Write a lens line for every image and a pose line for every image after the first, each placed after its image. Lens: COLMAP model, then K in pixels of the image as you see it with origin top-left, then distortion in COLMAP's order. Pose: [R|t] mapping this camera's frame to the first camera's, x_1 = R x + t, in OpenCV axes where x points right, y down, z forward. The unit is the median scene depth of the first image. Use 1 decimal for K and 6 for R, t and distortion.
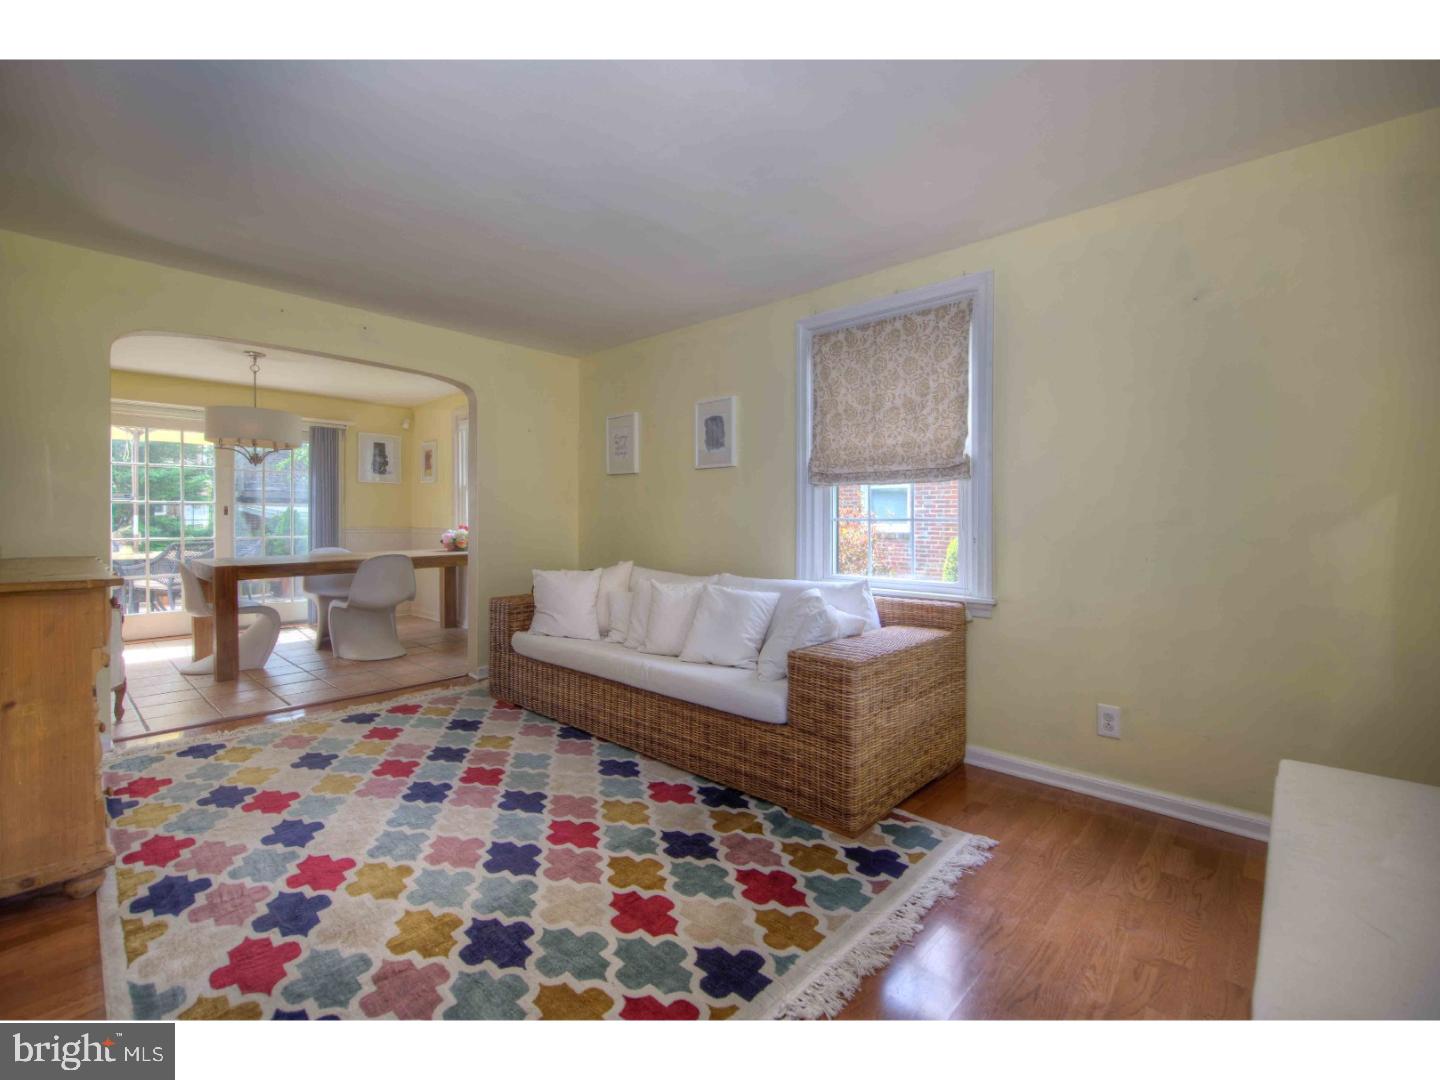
lens RADIAL K [[620.5, 0, 721.3], [0, 620.5, 528.9], [0, 0, 1]] dist [-0.001661, -0.000487]
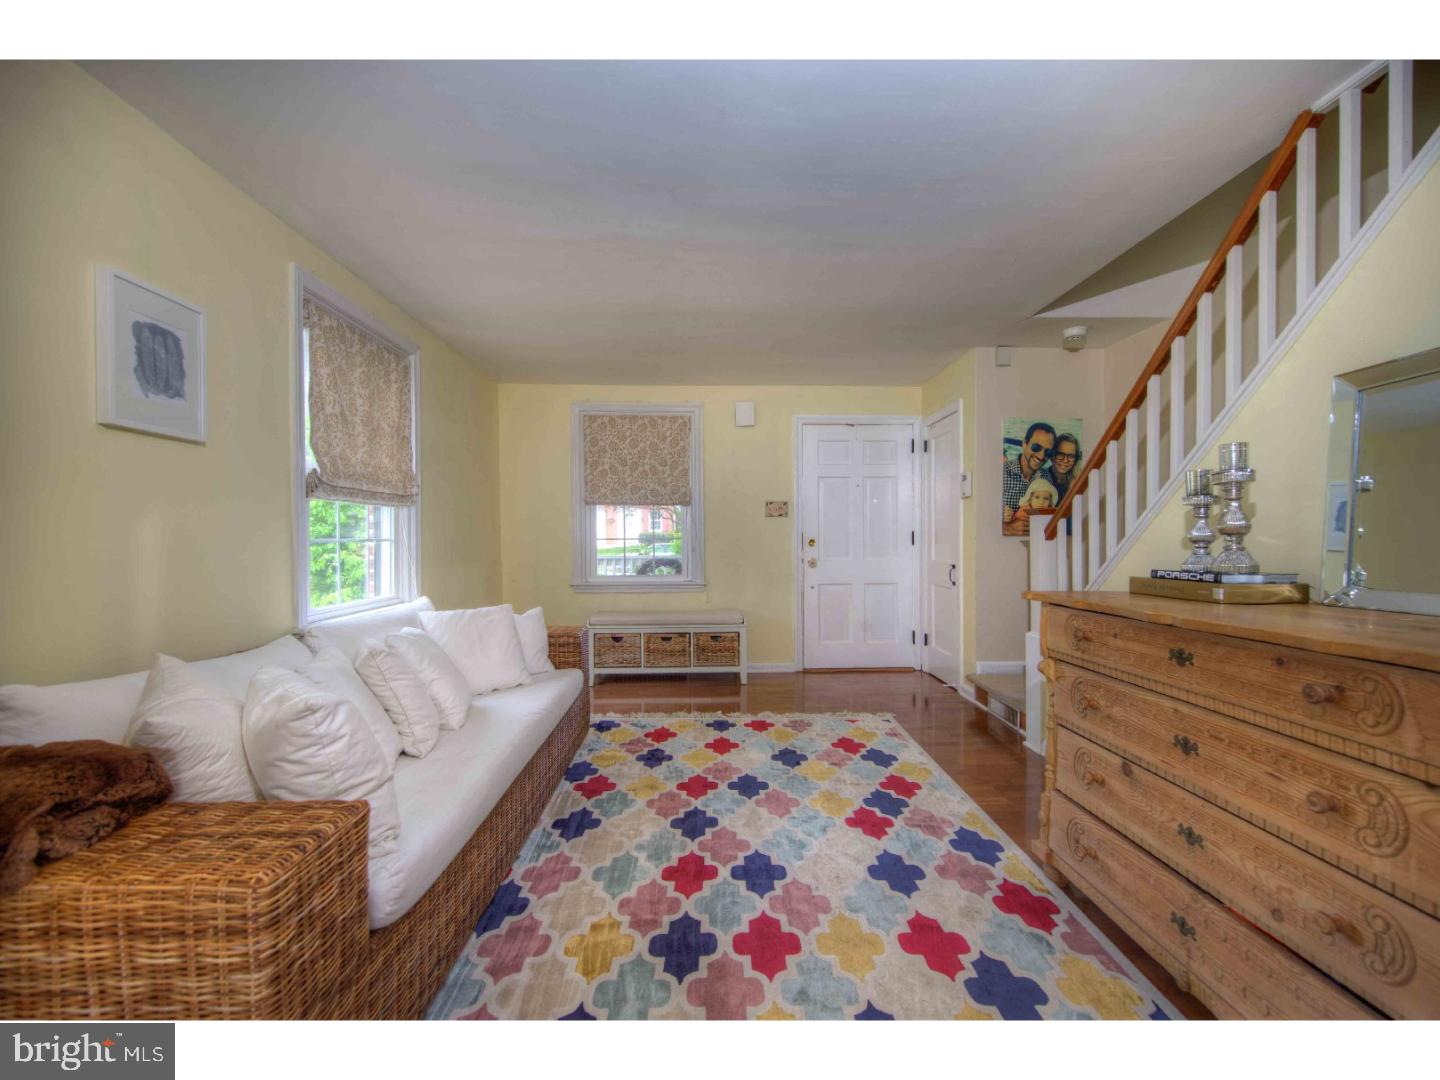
lens RADIAL K [[620.5, 0, 717.0], [0, 620.5, 539.8], [0, 0, 1]] dist [-0.001661, -0.000487]
pose [[-0.693081, -0.002628, 0.720855, -1.074416], [0.012932, 0.999787, 0.016078, -0.031129], [-0.720744, 0.020465, -0.692899, 1.675104]]
